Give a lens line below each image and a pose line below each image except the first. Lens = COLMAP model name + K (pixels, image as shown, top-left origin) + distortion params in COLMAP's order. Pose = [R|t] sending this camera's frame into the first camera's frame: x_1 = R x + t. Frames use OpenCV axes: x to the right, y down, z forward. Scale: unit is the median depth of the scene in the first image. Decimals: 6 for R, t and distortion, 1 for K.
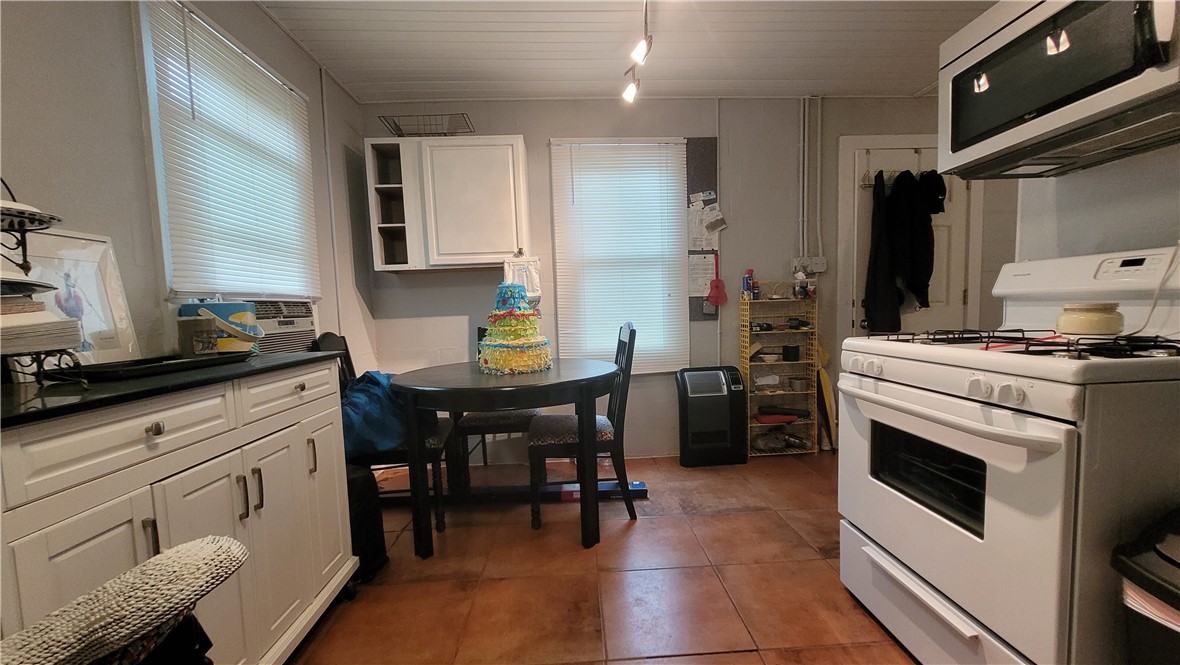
lens RADIAL K [[465.8, 0, 596.9], [0, 465.8, 348.8], [0, 0, 1]] dist [0.003042, 0.000164]
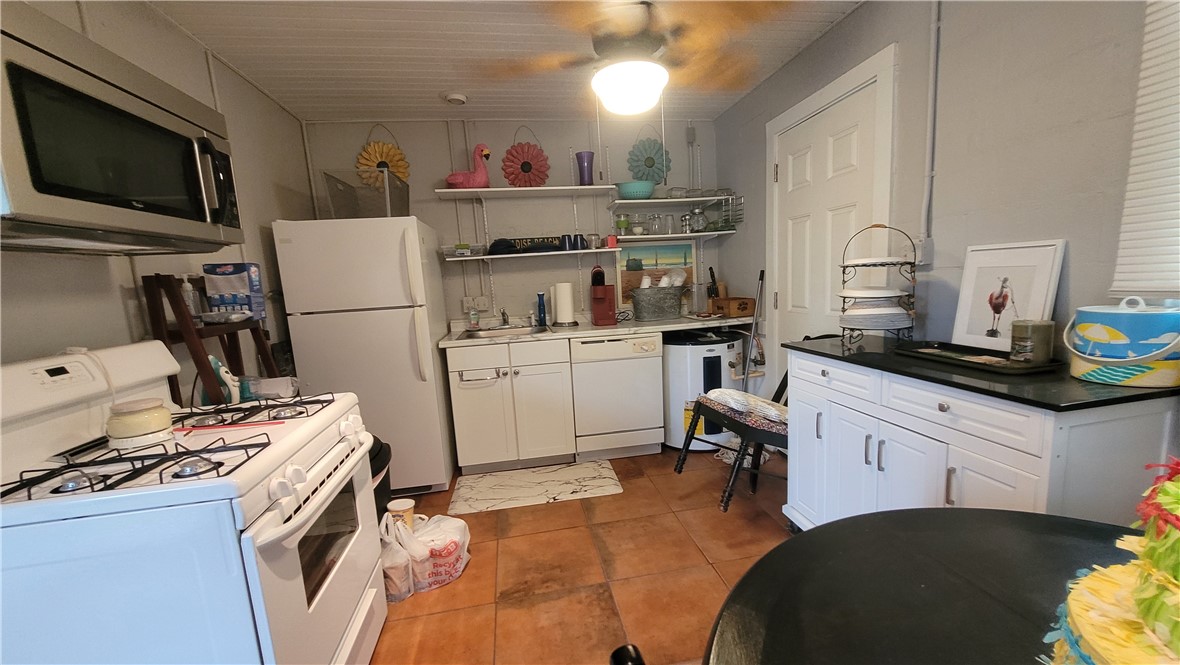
lens RADIAL K [[465.8, 0, 596.9], [0, 465.8, 348.8], [0, 0, 1]] dist [0.003042, 0.000164]
pose [[-0.986244, 0.114343, -0.119370, 0.114636], [0.081844, 0.965206, 0.248352, -0.242266], [0.143614, 0.235166, -0.961287, 1.331586]]
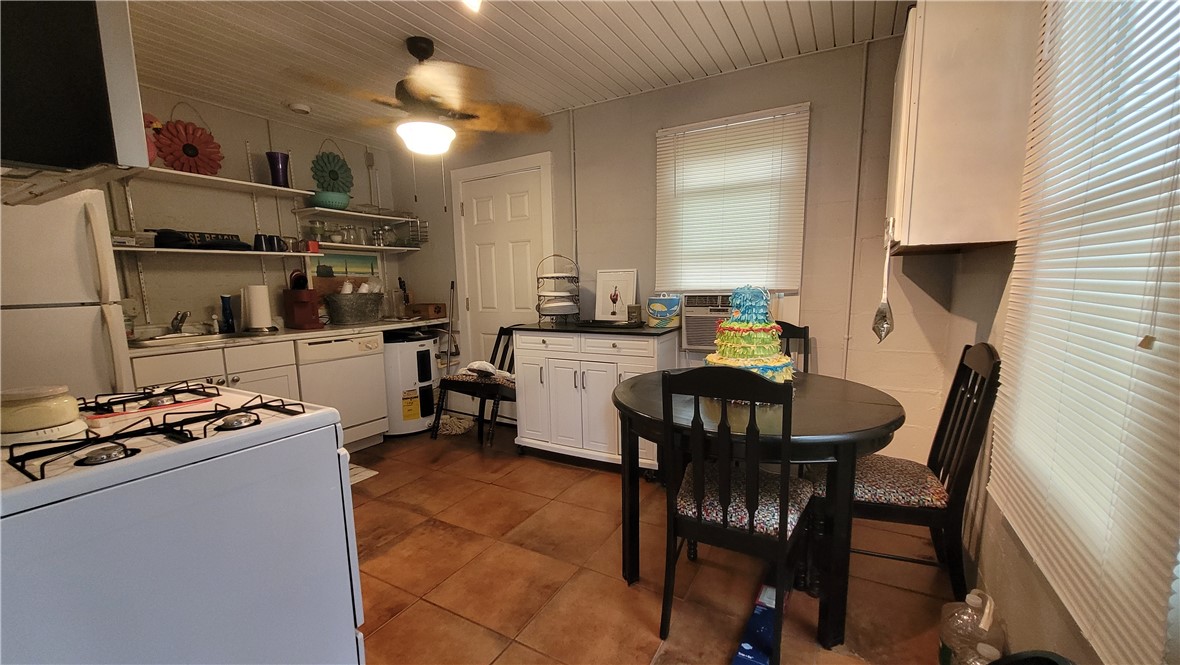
lens RADIAL K [[465.8, 0, 596.9], [0, 465.8, 348.8], [0, 0, 1]] dist [0.003042, 0.000164]
pose [[-0.527616, 0.165762, -0.833153, 0.768458], [-0.039231, 0.974976, 0.218823, -0.243374], [0.848577, 0.148140, -0.507910, 1.442012]]
